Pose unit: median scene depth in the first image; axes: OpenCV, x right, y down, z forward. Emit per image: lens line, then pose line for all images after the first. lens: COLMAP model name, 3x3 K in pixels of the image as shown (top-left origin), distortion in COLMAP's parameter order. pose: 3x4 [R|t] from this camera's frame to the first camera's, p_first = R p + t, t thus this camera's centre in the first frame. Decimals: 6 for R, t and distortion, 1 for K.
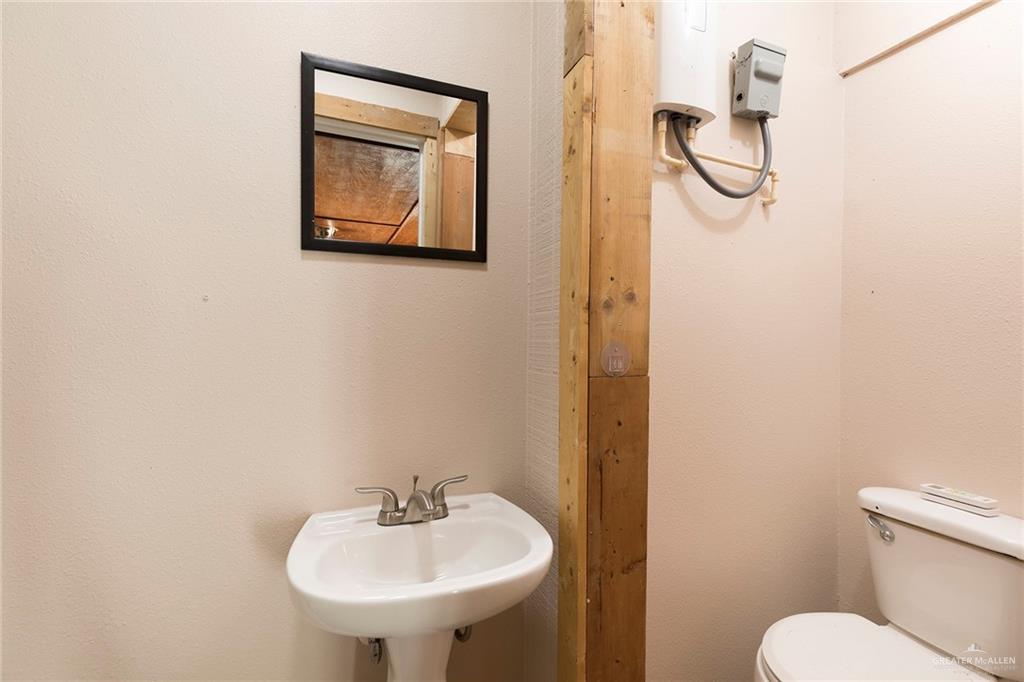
lens RADIAL K [[463.5, 0, 511.2], [0, 463.5, 341.5], [0, 0, 1]] dist [0.001366, 0.000420]
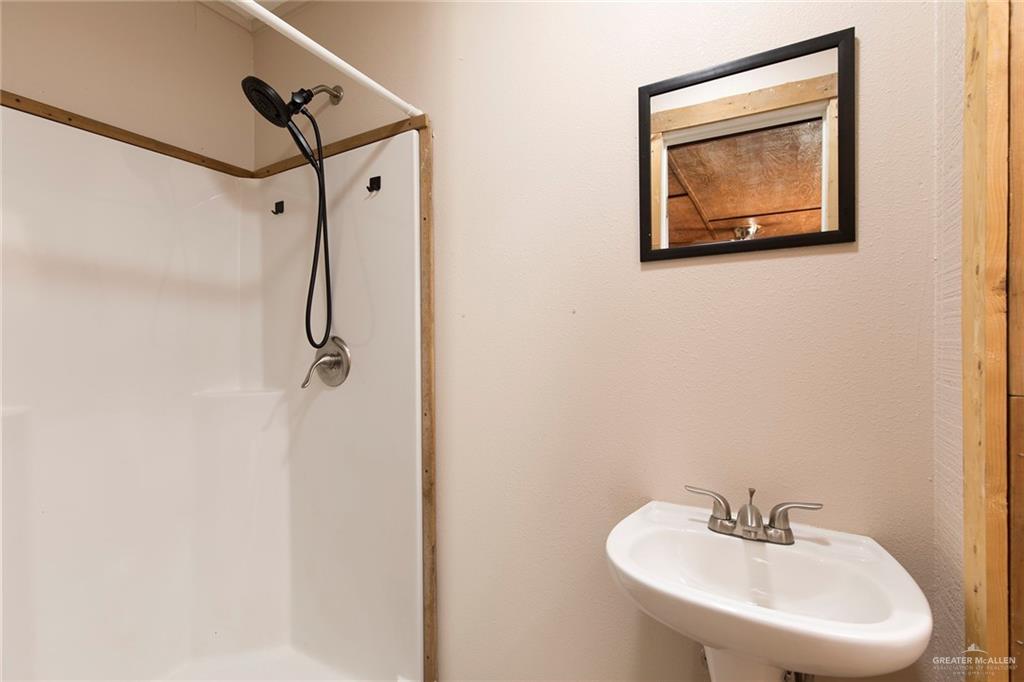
lens RADIAL K [[463.5, 0, 510.0], [0, 463.5, 341.1], [0, 0, 1]] dist [0.001366, 0.000420]
pose [[0.615864, -0.013383, -0.787739, 0.226643], [0.007243, 0.999910, -0.011325, 0.003831], [0.787819, 0.001269, 0.615905, 0.055442]]
